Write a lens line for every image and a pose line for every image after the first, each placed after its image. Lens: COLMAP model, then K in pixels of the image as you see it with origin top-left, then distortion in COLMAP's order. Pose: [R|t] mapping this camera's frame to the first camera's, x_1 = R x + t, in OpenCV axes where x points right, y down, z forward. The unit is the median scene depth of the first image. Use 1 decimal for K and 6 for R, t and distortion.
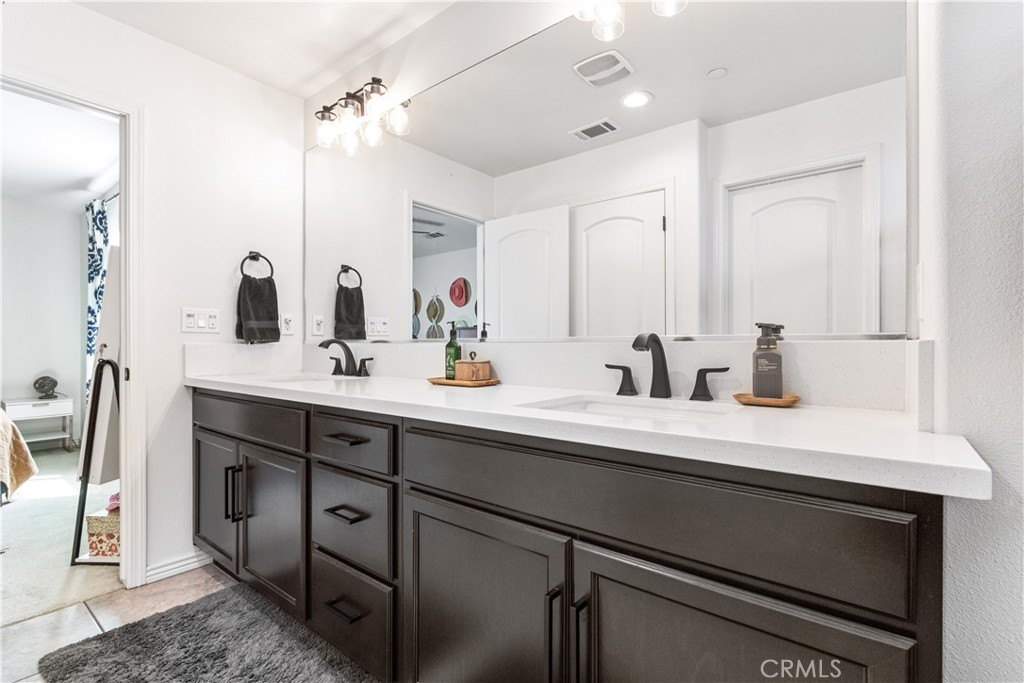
lens RADIAL K [[468.9, 0, 519.0], [0, 468.9, 349.5], [0, 0, 1]] dist [0.000081, -0.001913]
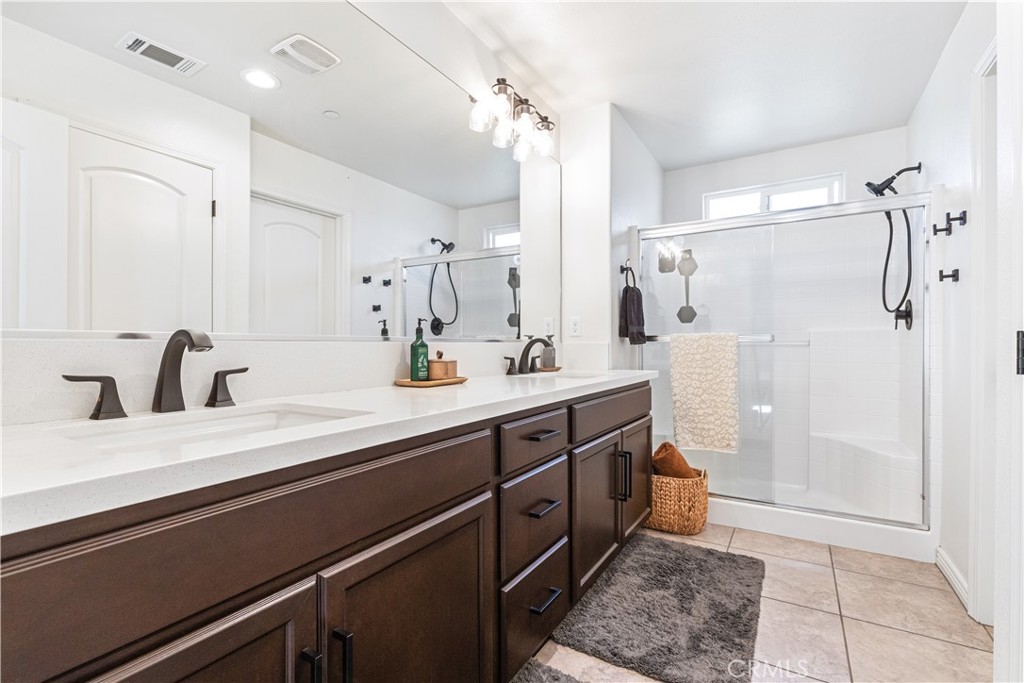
lens RADIAL K [[468.9, 0, 531.0], [0, 468.9, 340.1], [0, 0, 1]] dist [0.000081, -0.001913]
pose [[-0.141371, 0.011063, 0.989895, -0.669429], [0.015889, 0.999834, -0.008905, -0.003773], [-0.989829, 0.014469, -0.141523, 0.560919]]
